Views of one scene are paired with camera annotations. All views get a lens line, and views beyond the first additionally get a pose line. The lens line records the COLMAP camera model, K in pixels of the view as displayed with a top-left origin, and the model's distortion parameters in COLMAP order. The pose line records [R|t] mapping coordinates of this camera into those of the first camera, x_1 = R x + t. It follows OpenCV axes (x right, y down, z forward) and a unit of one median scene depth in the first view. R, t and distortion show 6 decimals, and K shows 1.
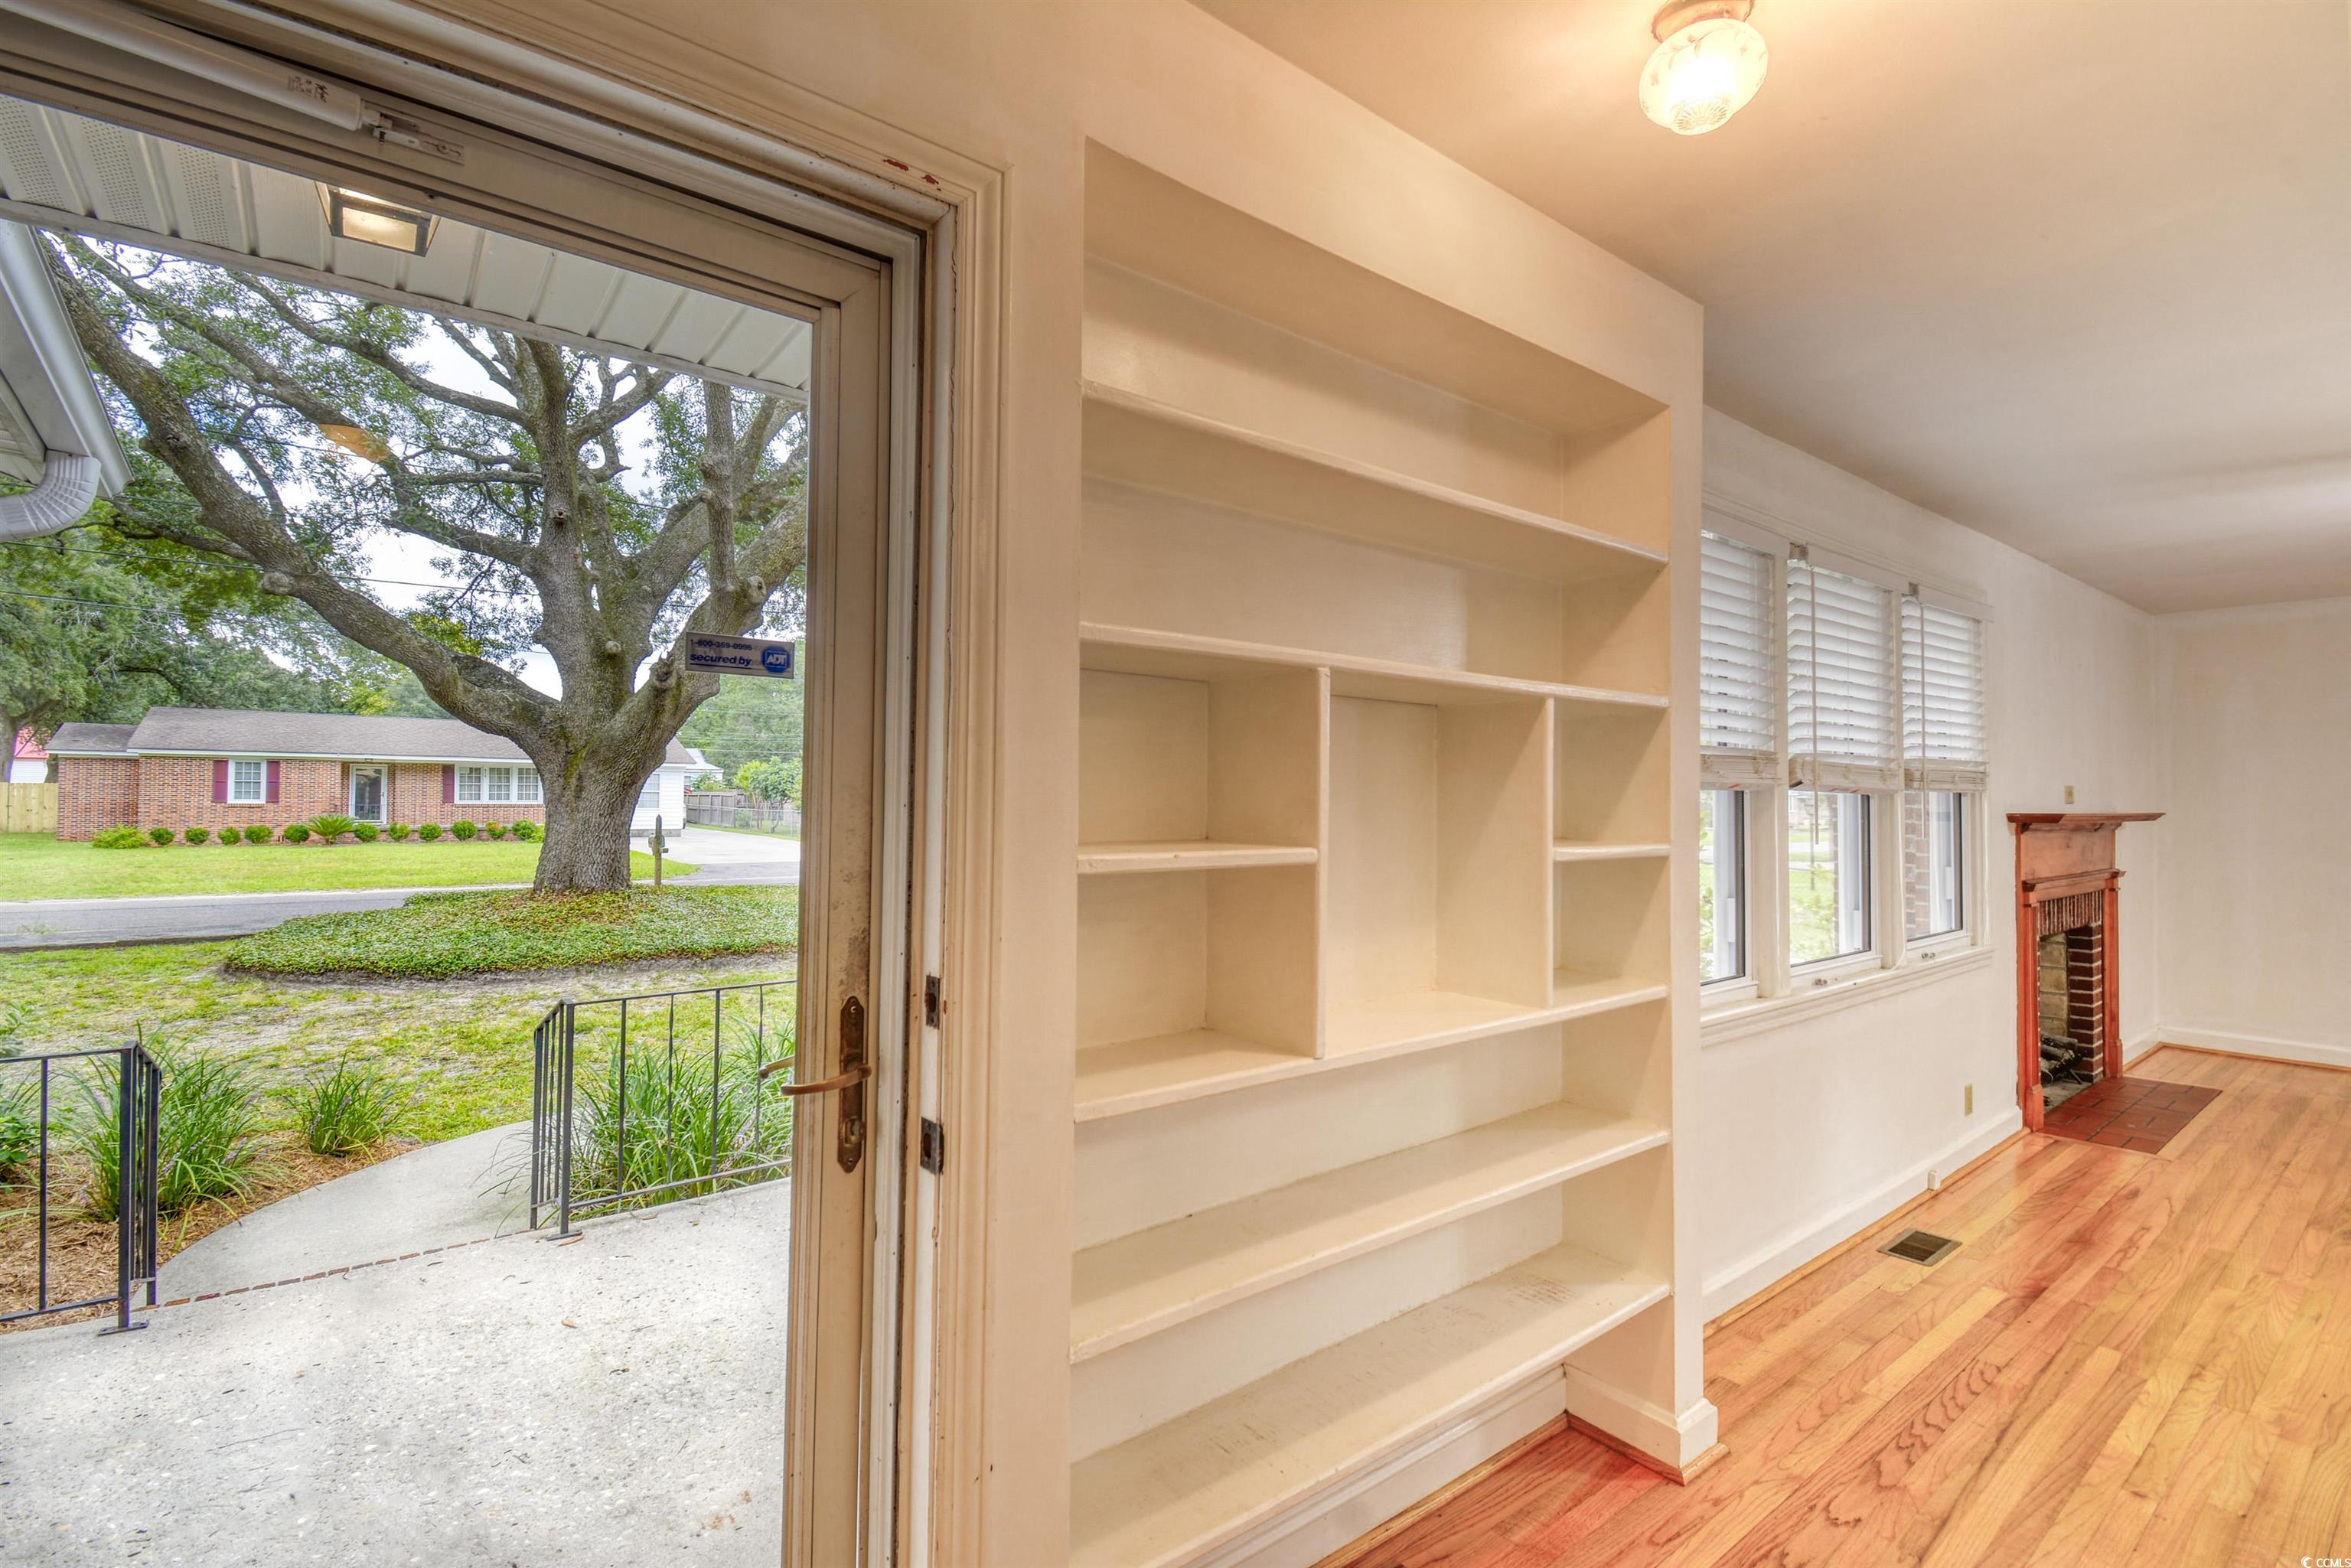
lens RADIAL K [[1050.3, 0, 1156.3], [0, 1050.3, 780.9], [0, 0, 1]] dist [0.020295, -0.016755]
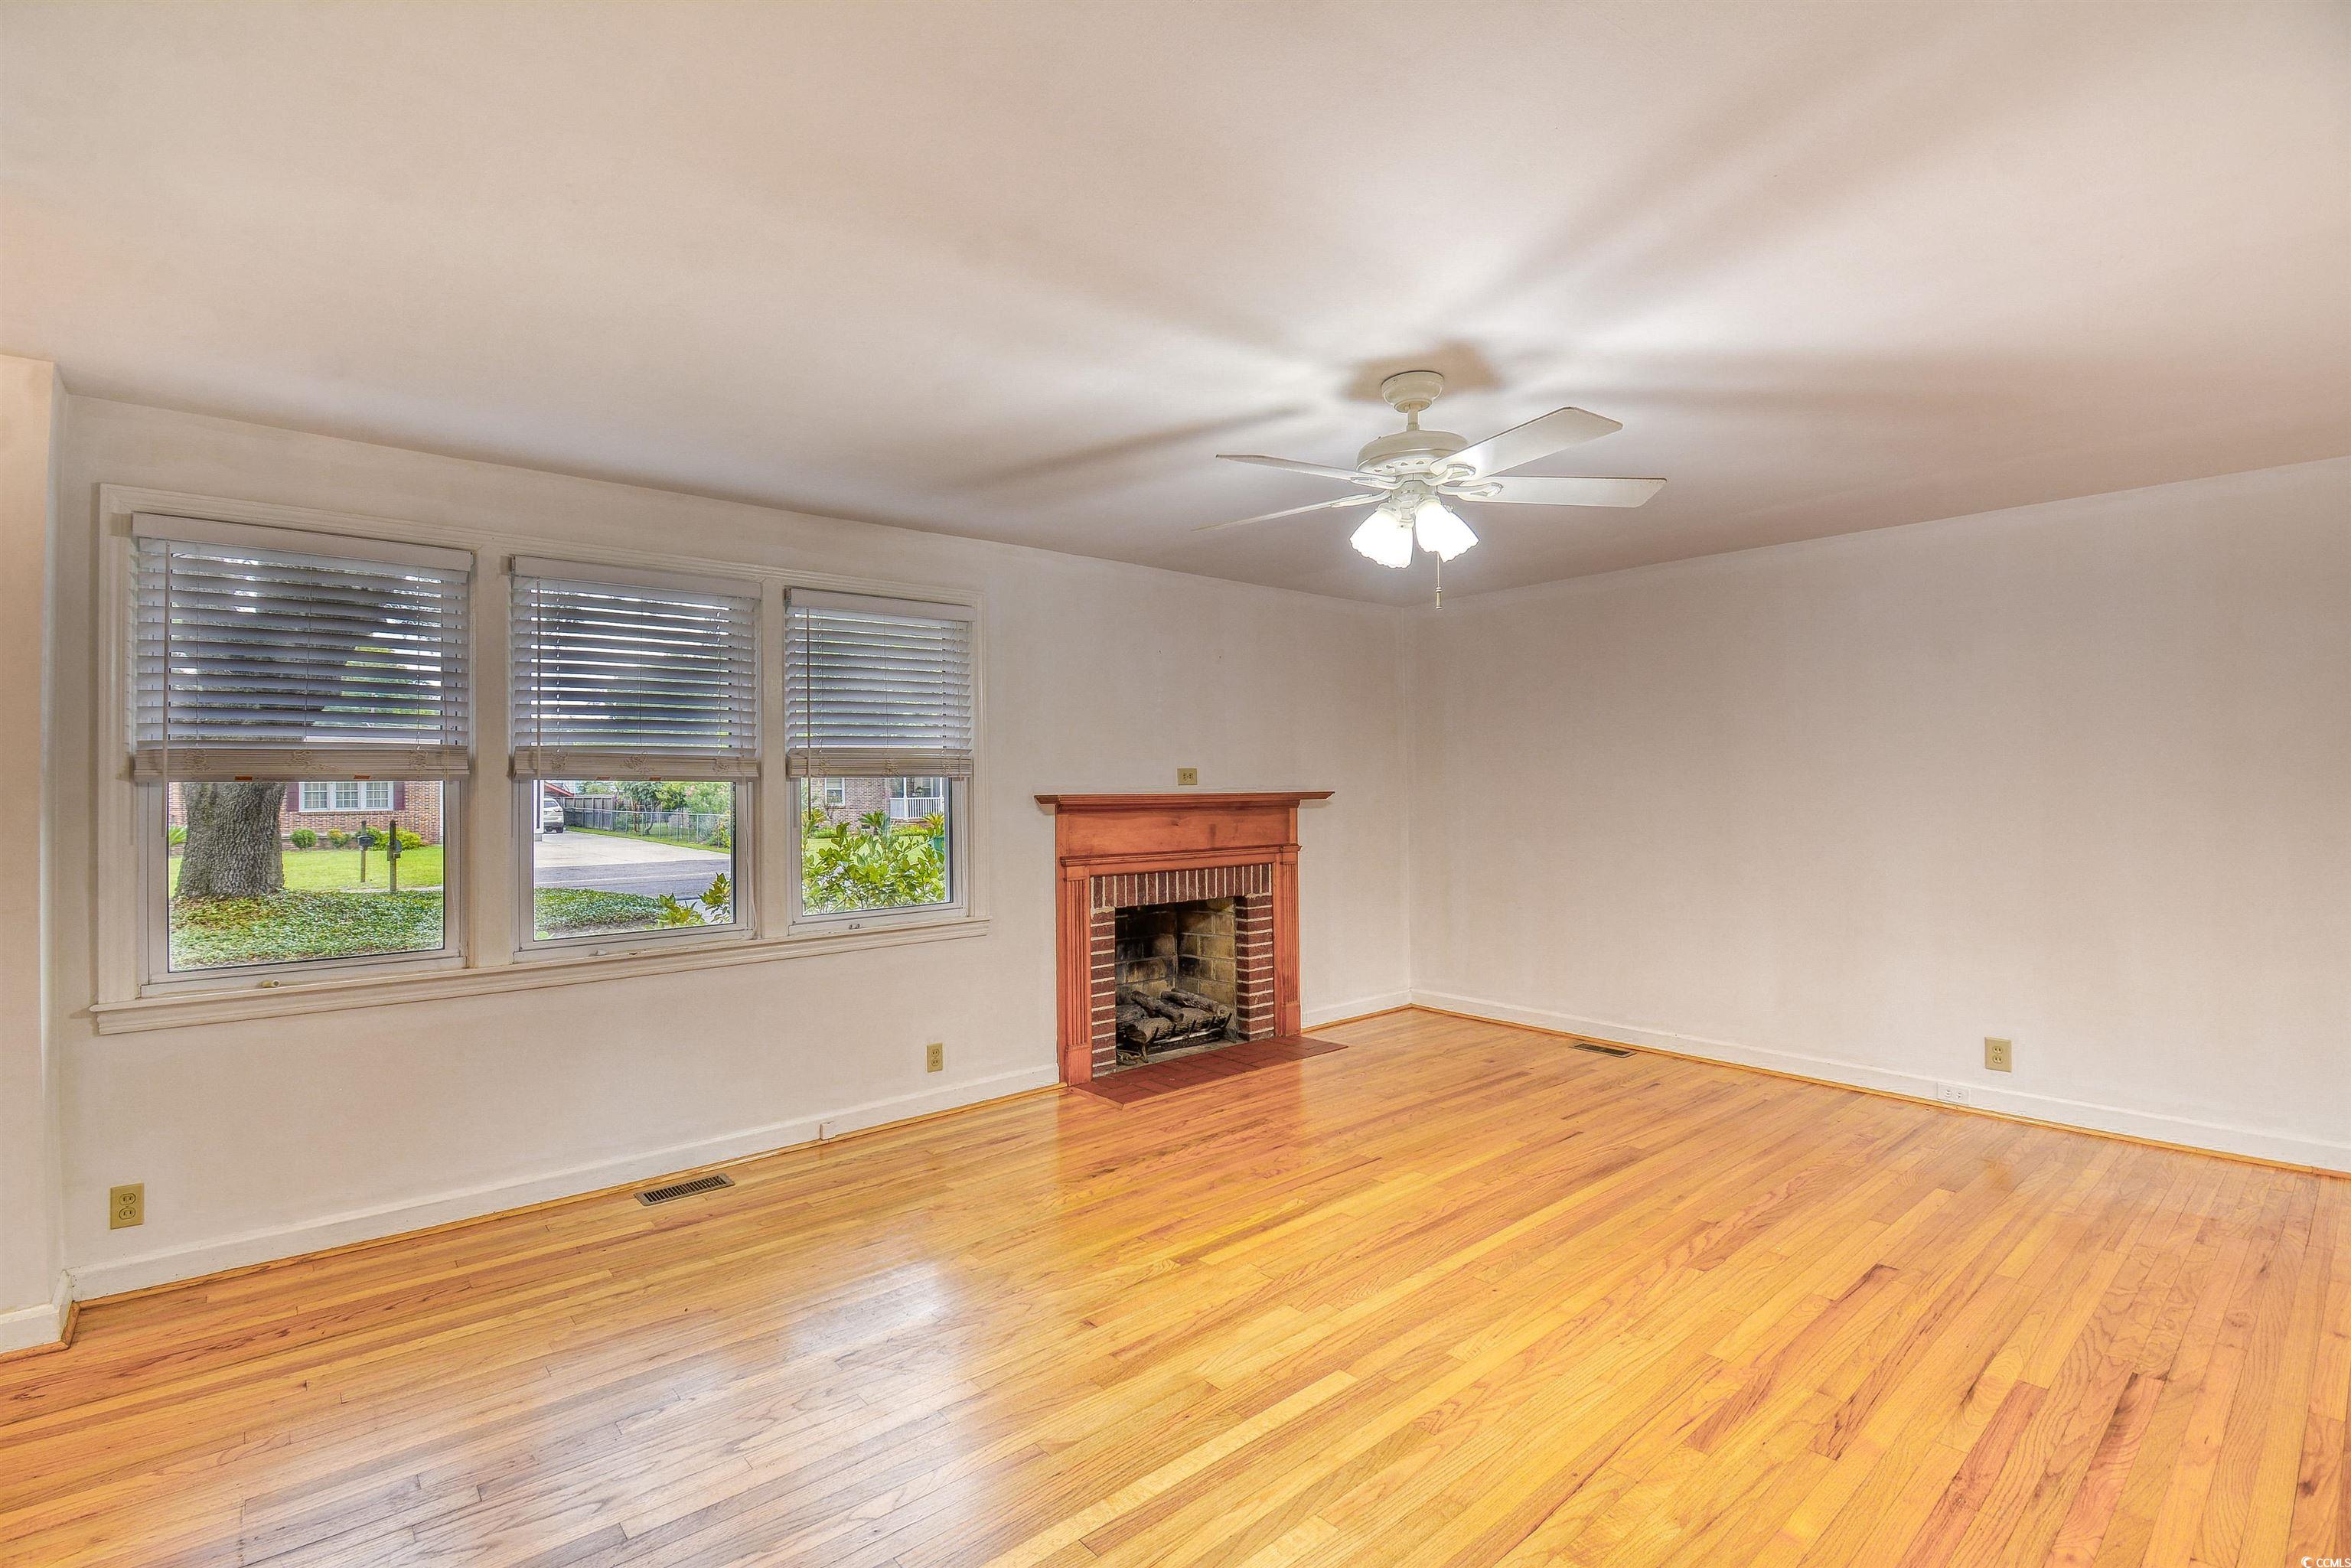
lens RADIAL K [[1050.3, 0, 1110.1], [0, 1050.3, 769.4], [0, 0, 1]] dist [0.020295, -0.016755]
pose [[0.999563, -0.019548, 0.022177, 0.854986], [0.019659, 0.999795, -0.004757, 0.010692], [-0.022079, 0.005191, 0.999743, -0.088398]]
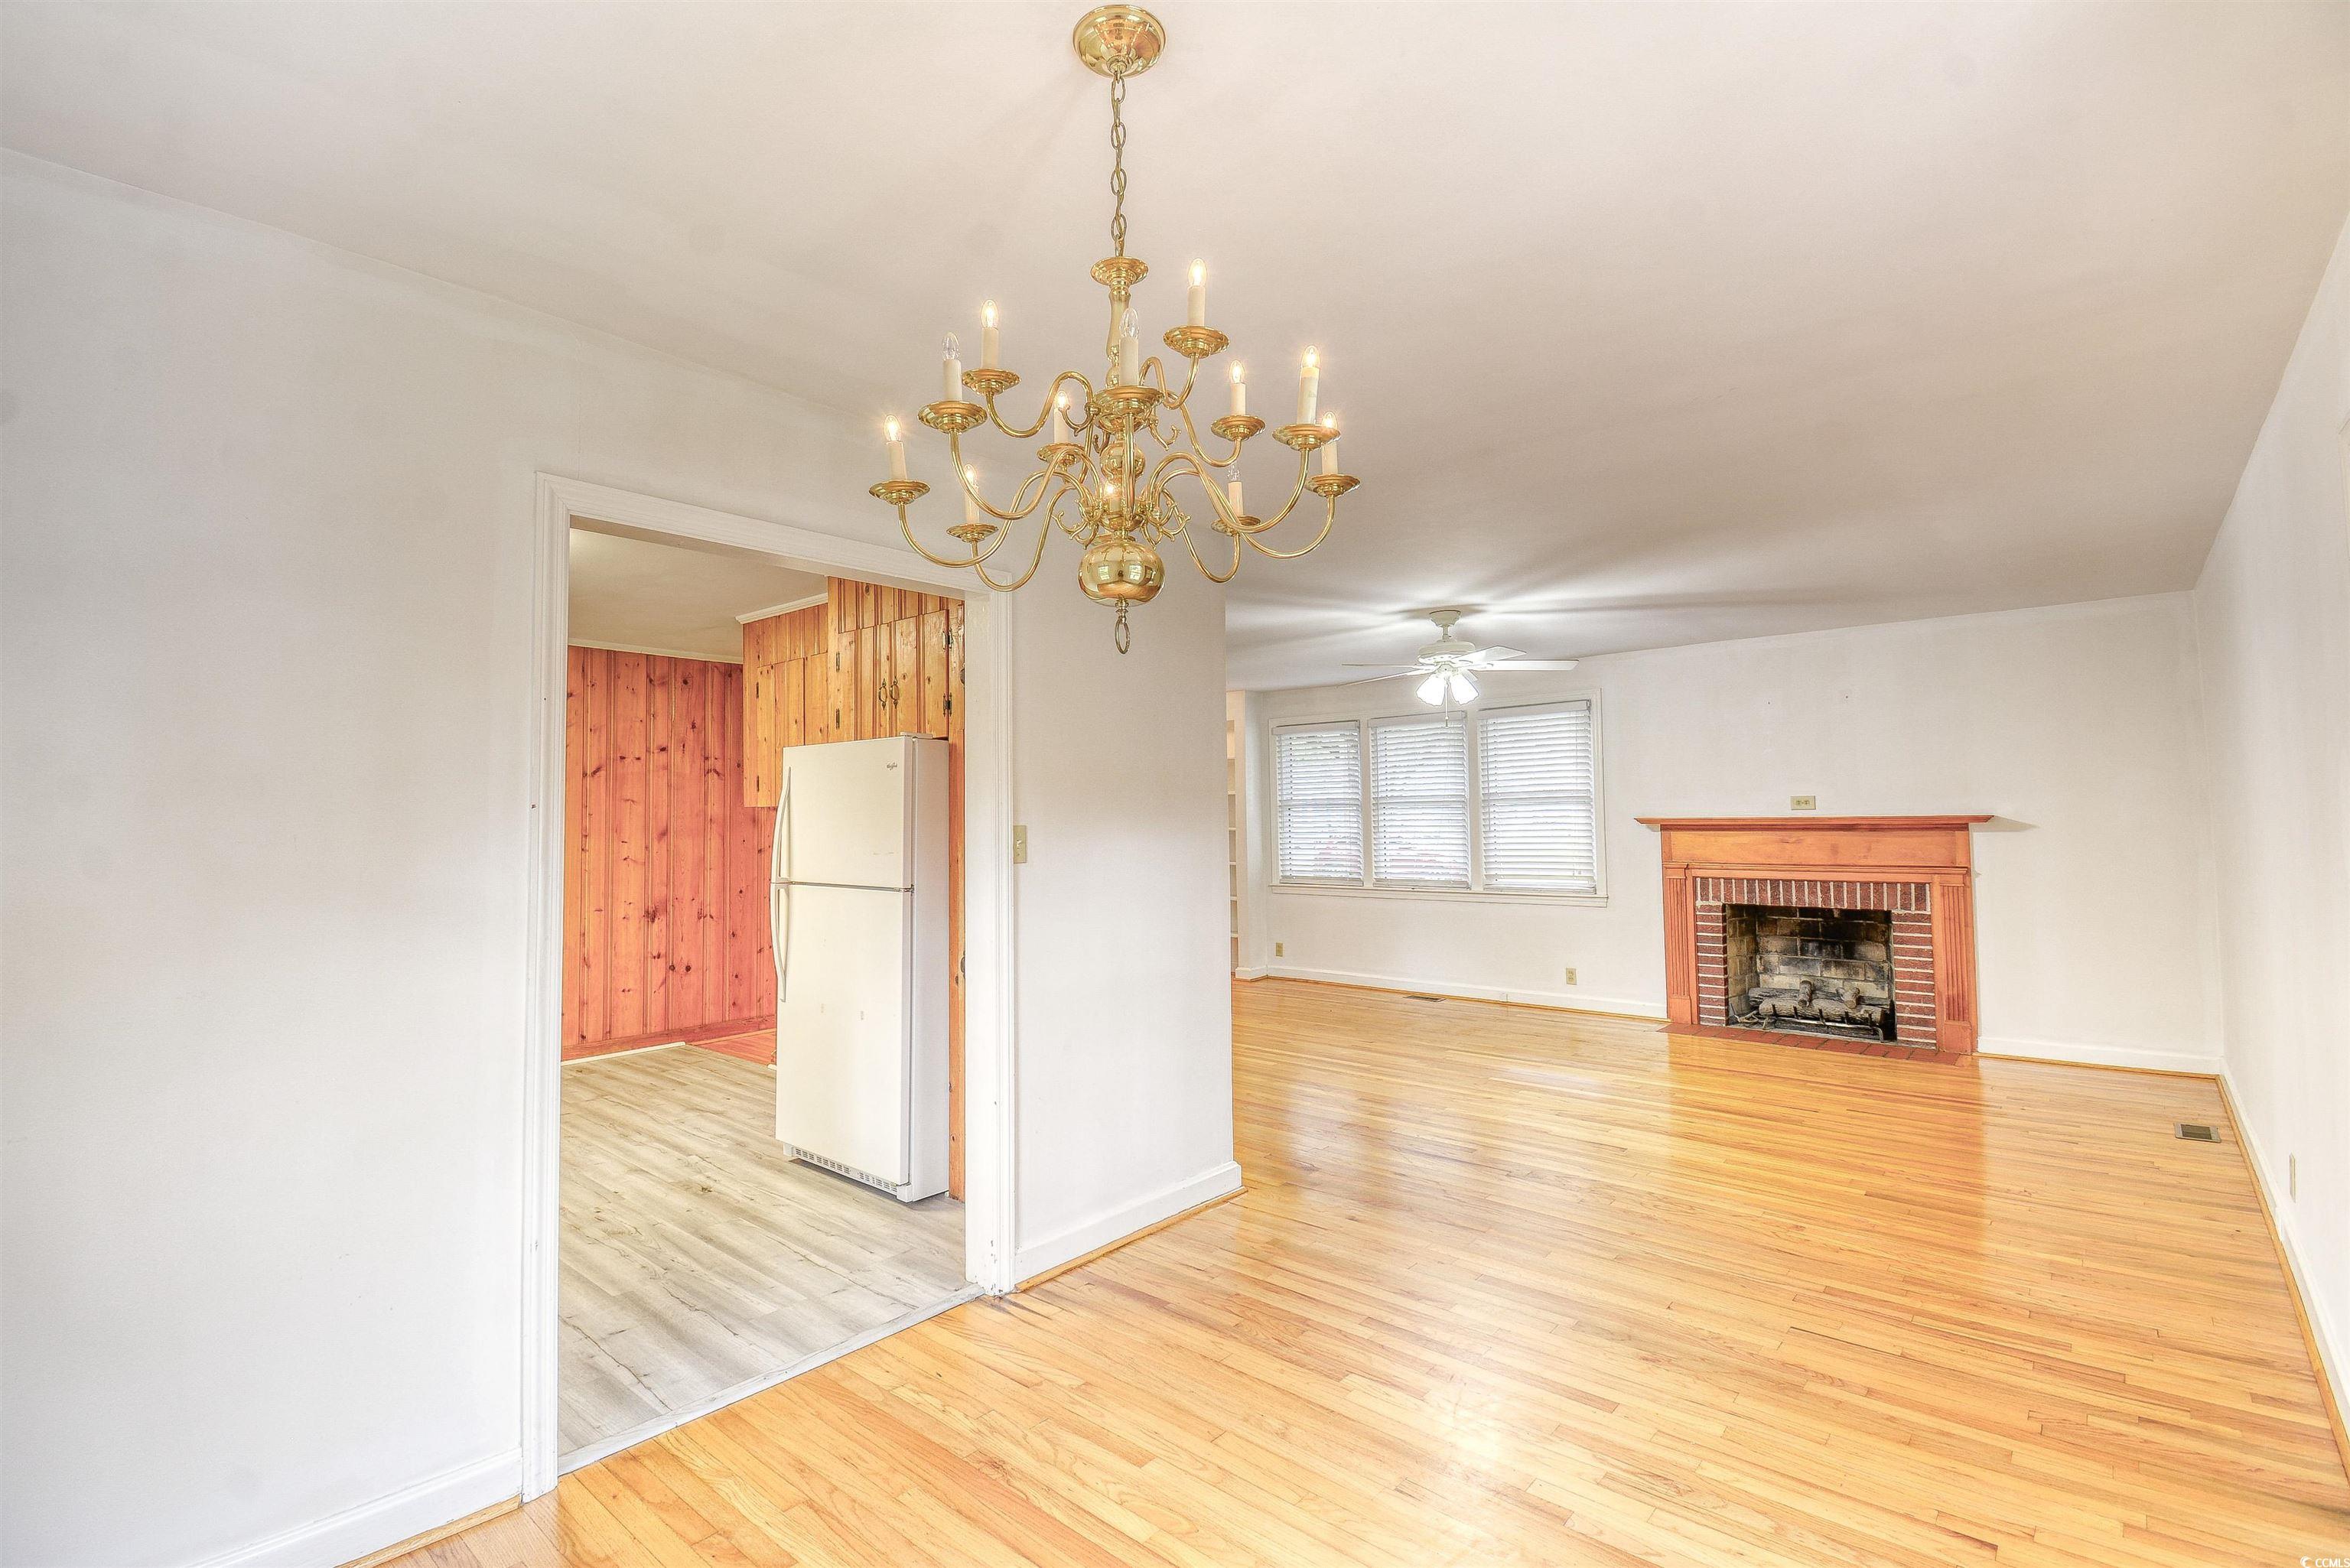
lens RADIAL K [[1049.8, 0, 1163.3], [0, 1049.8, 783.6], [0, 0, 1]] dist [0.020295, -0.016755]
pose [[0.188534, -0.043905, -0.981085, 2.247820], [0.027662, 0.998841, -0.039384, 0.021285], [0.981677, -0.019714, 0.189530, -0.022342]]
